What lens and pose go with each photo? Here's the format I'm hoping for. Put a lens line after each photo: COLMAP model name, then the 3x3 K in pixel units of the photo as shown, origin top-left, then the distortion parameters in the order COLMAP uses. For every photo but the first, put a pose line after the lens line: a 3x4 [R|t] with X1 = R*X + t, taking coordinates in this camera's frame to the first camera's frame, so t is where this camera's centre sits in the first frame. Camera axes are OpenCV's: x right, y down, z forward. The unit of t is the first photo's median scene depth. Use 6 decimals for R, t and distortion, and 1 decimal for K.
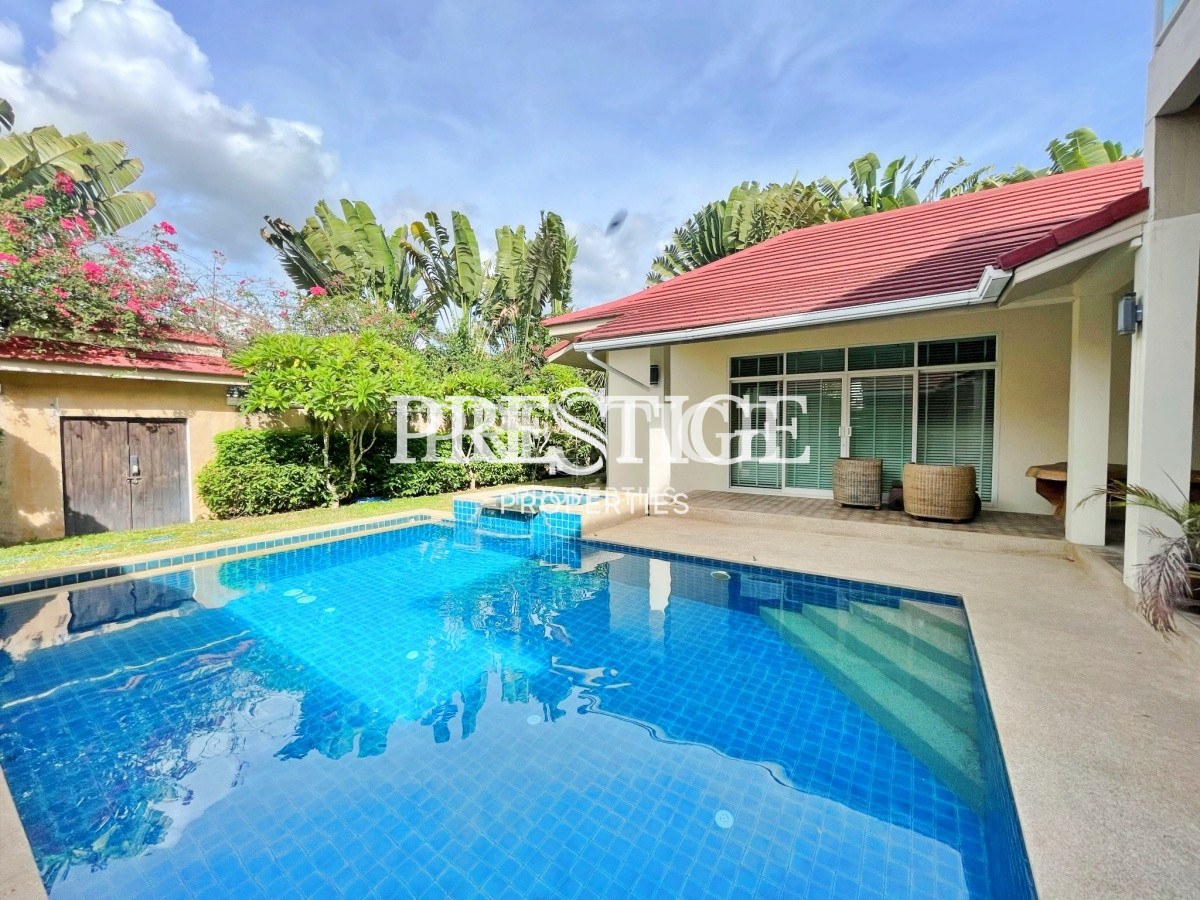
lens RADIAL K [[485.4, 0, 600.0], [0, 485.4, 450.0], [0, 0, 1]] dist [0.000678, 0.000139]
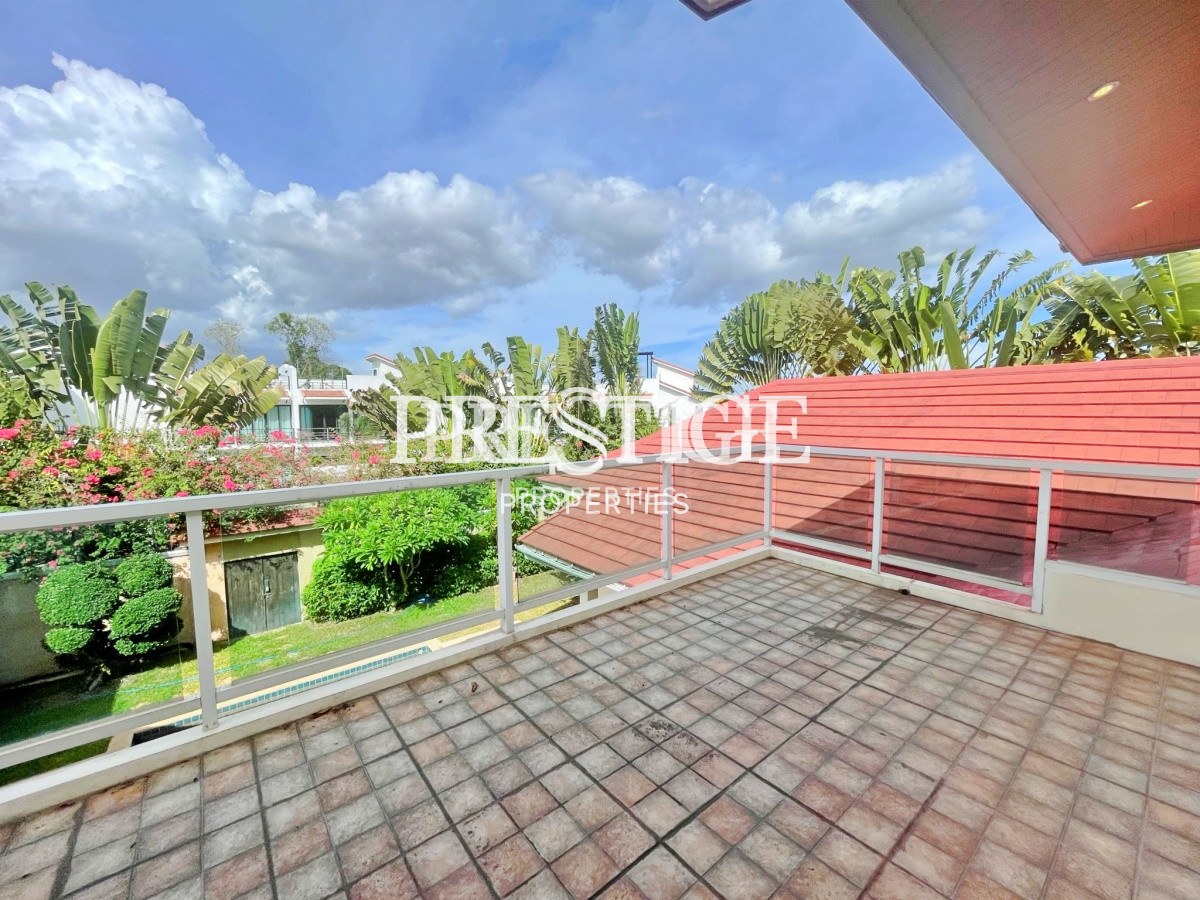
lens RADIAL K [[489.7, 0, 600.0], [0, 489.7, 450.0], [0, 0, 1]] dist [-0.004694, -0.000168]
pose [[0.952334, 0.020643, -0.304358, 0.424267], [-0.009068, 0.999183, 0.039397, -0.408760], [0.304923, -0.034759, 0.951743, -0.099037]]
